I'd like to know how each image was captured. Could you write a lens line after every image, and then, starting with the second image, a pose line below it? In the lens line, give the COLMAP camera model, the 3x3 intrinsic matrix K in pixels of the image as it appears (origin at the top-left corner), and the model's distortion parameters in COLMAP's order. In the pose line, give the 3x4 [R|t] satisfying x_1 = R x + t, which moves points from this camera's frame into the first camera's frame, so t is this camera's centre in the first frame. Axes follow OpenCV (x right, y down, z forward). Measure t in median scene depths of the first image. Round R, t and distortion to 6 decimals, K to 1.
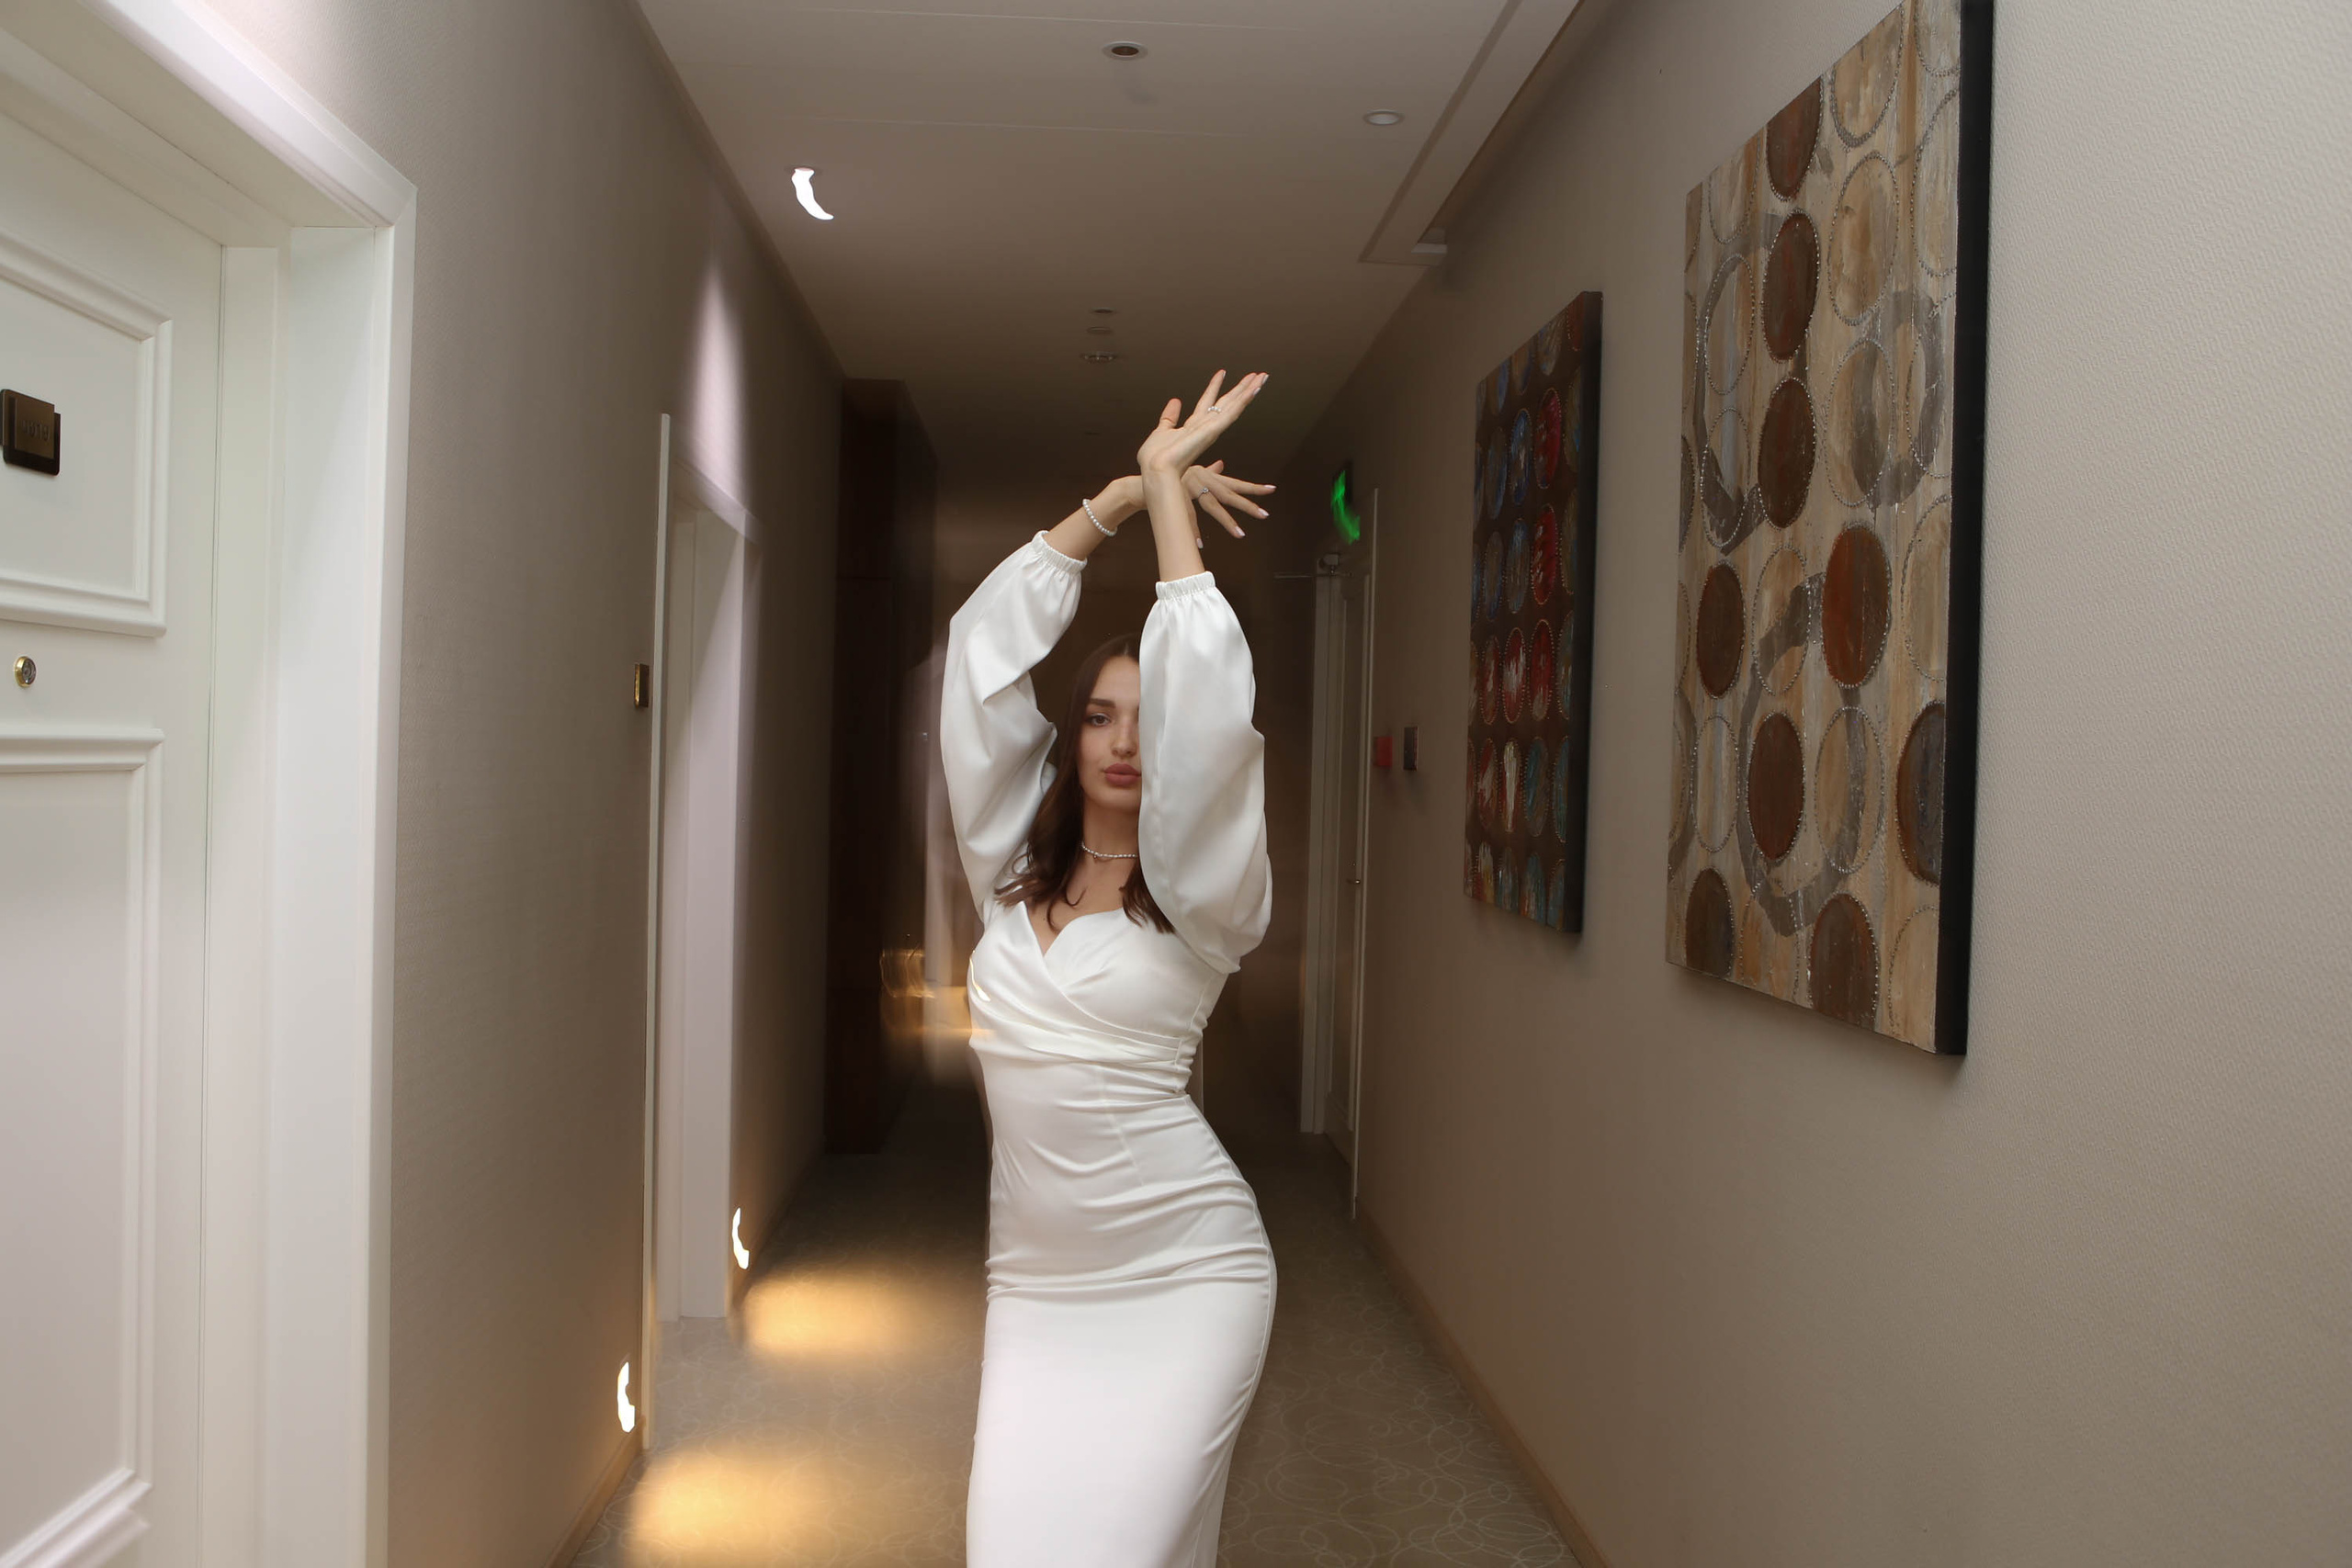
lens RADIAL K [[1924.4, 0, 1075.8], [0, 1924.4, 791.5], [0, 0, 1]] dist [0.027346, 0.027957]
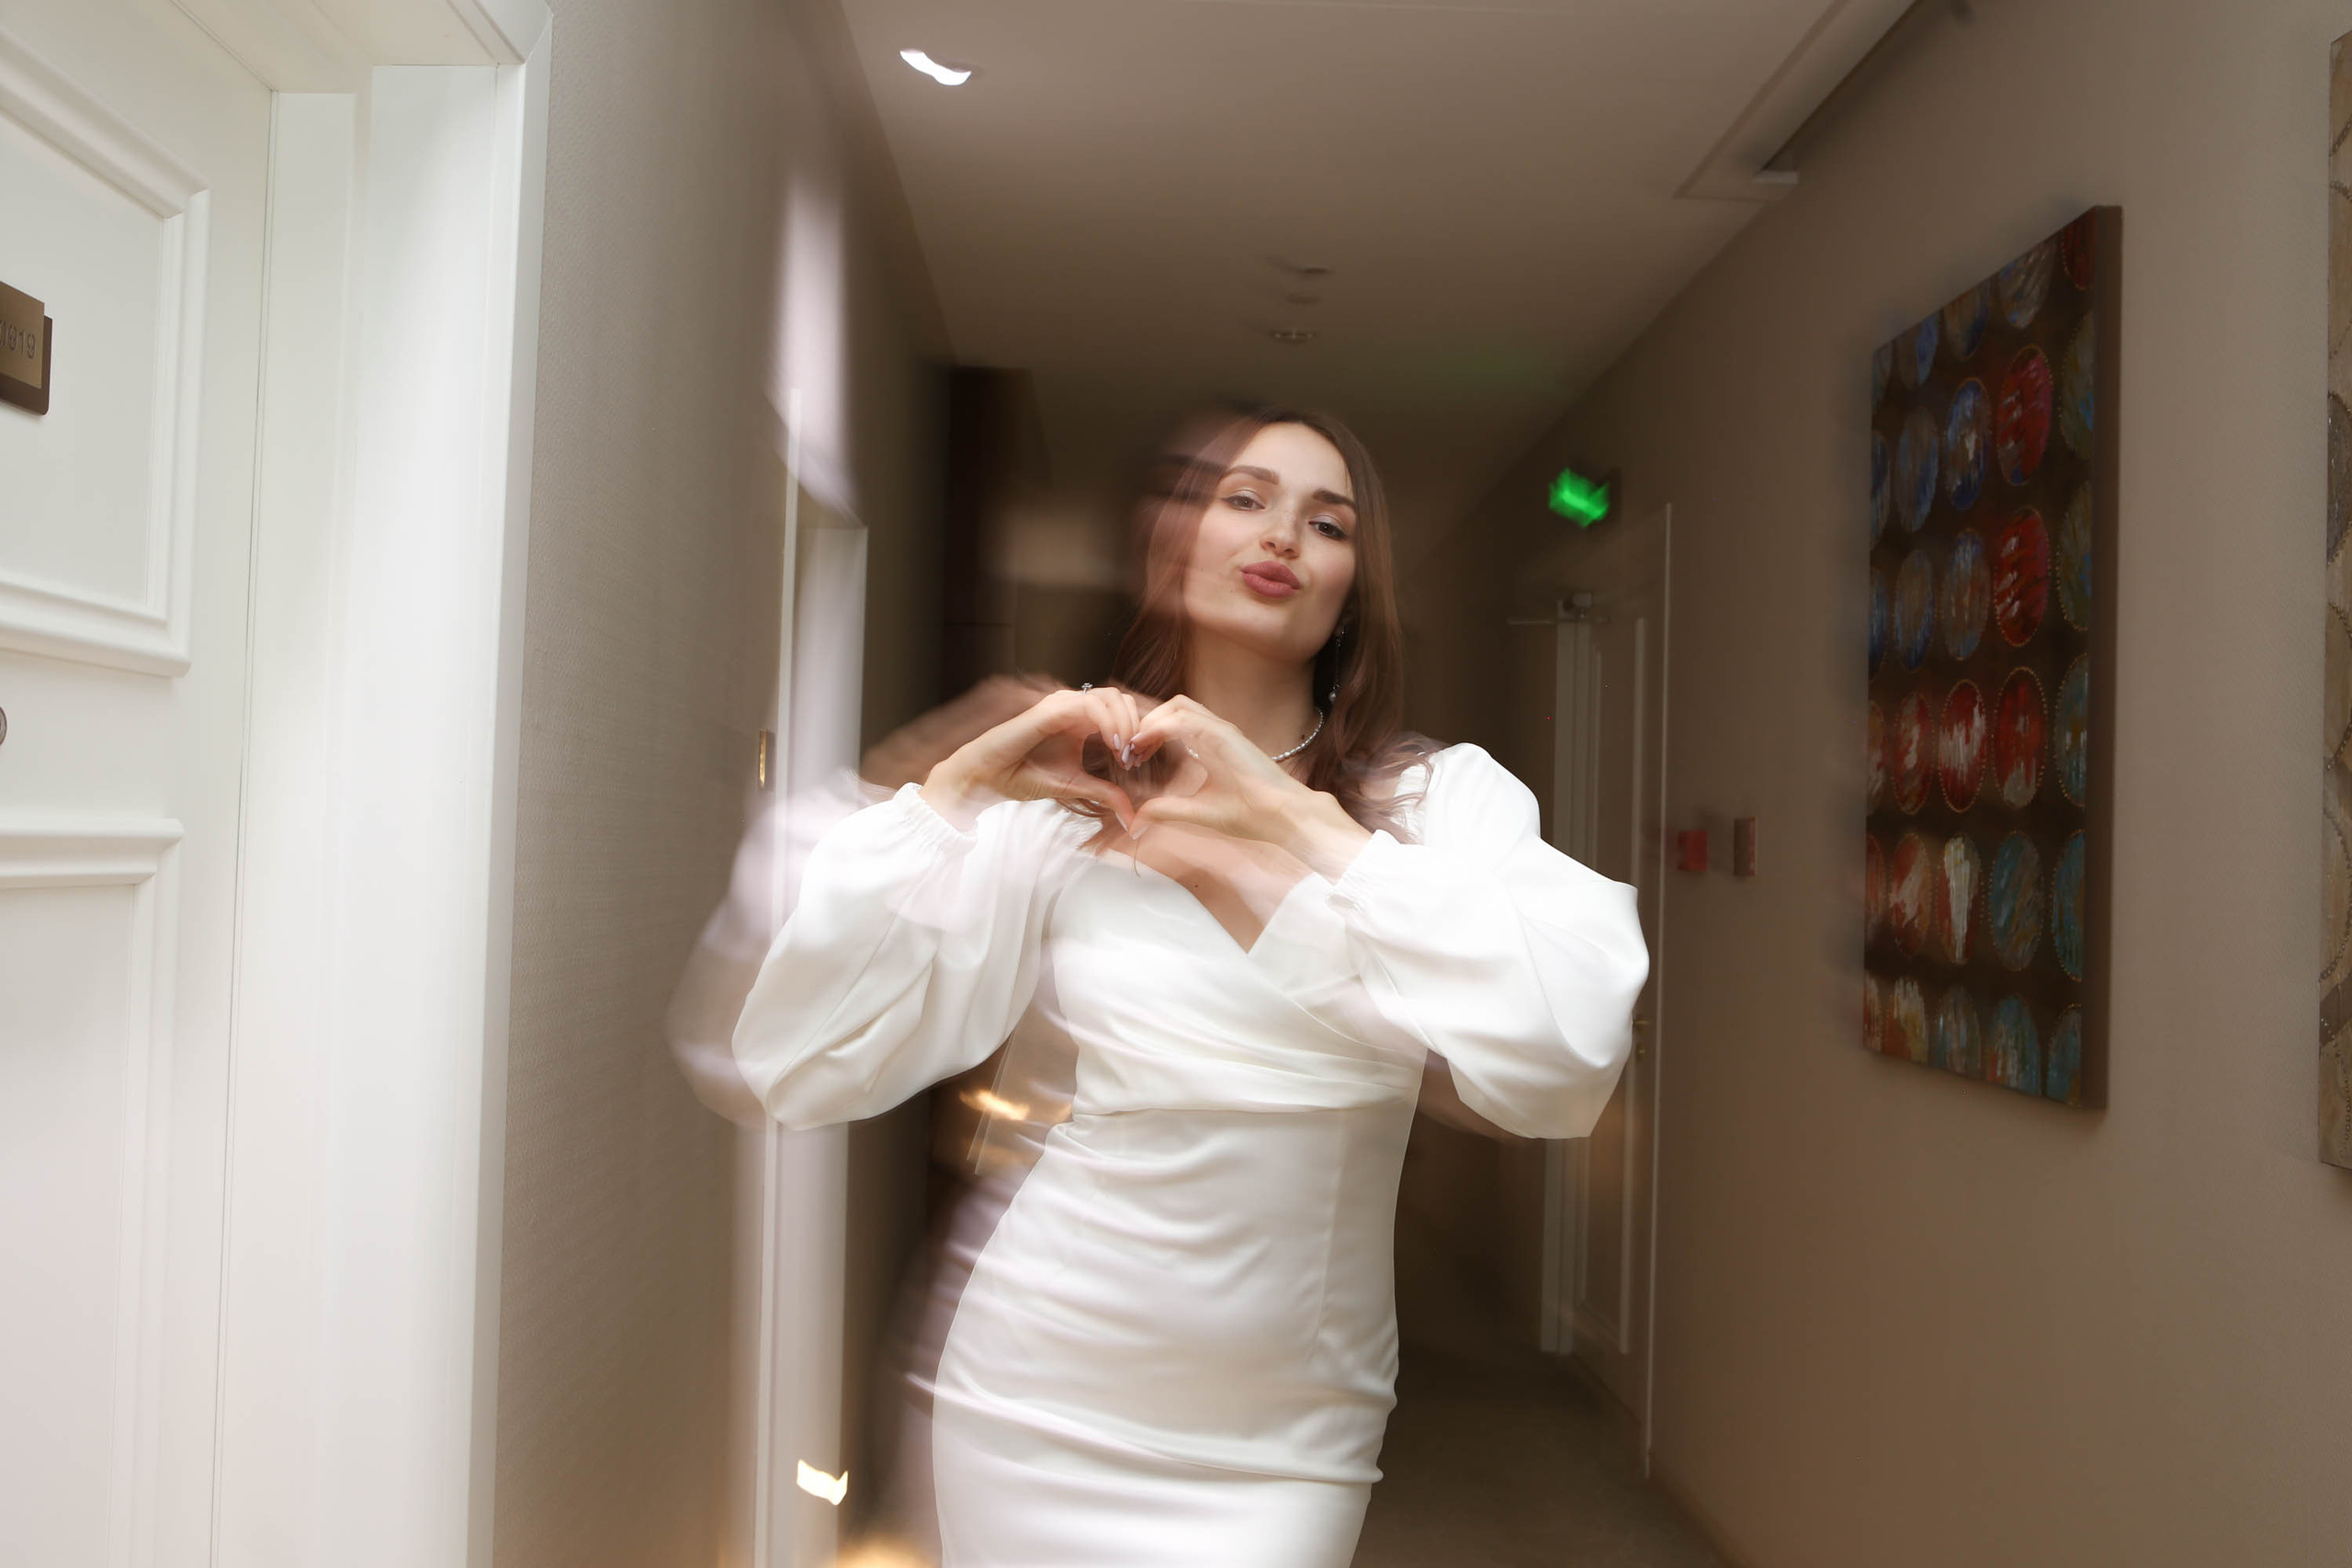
lens RADIAL K [[2456.8, 0, 1180.5], [0, 2456.8, 793.0], [0, 0, 1]] dist [0.070909, 0.000000]
pose [[0.999913, -0.000037, -0.013176, -0.082656], [-0.000532, 0.999067, -0.043177, -0.003596], [0.013165, 0.043181, 0.998981, 0.115631]]
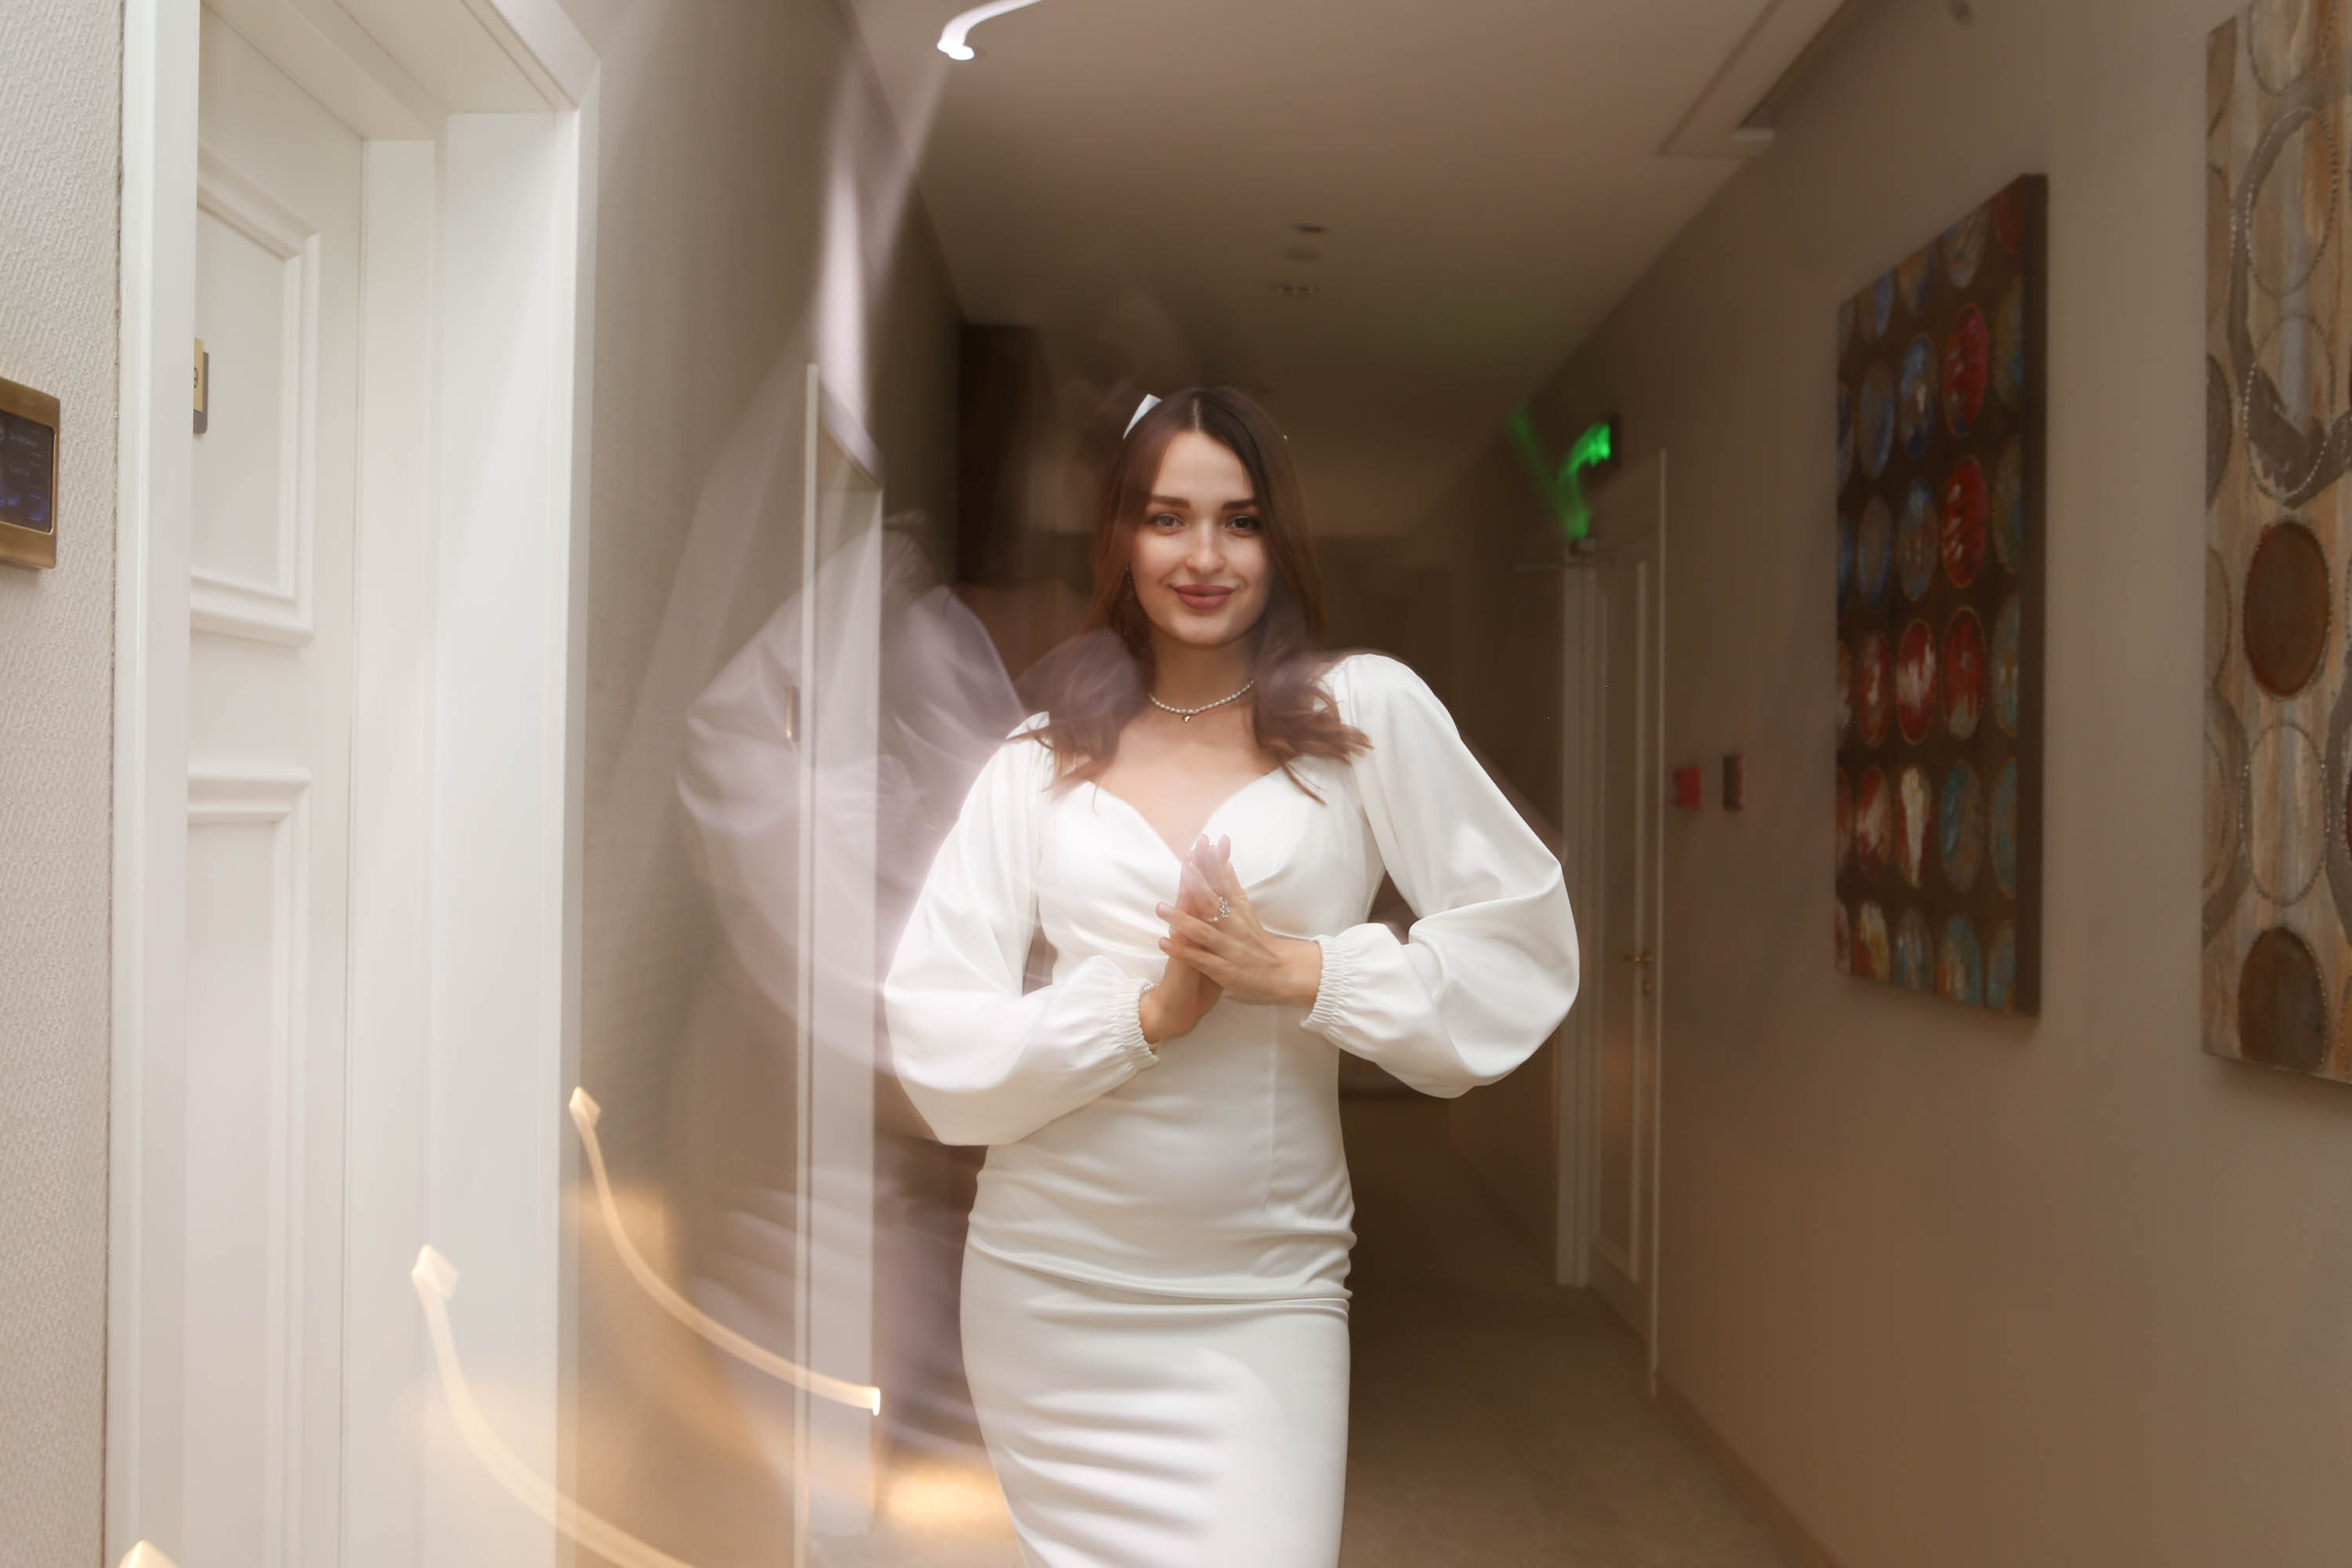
lens RADIAL K [[2456.8, 0, 1172.5], [0, 2456.8, 790.2], [0, 0, 1]] dist [0.070909, 0.000000]
pose [[0.999582, -0.015711, -0.024254, -0.069474], [0.015130, 0.999598, -0.023965, 0.003369], [0.024621, 0.023588, 0.999419, 0.021868]]
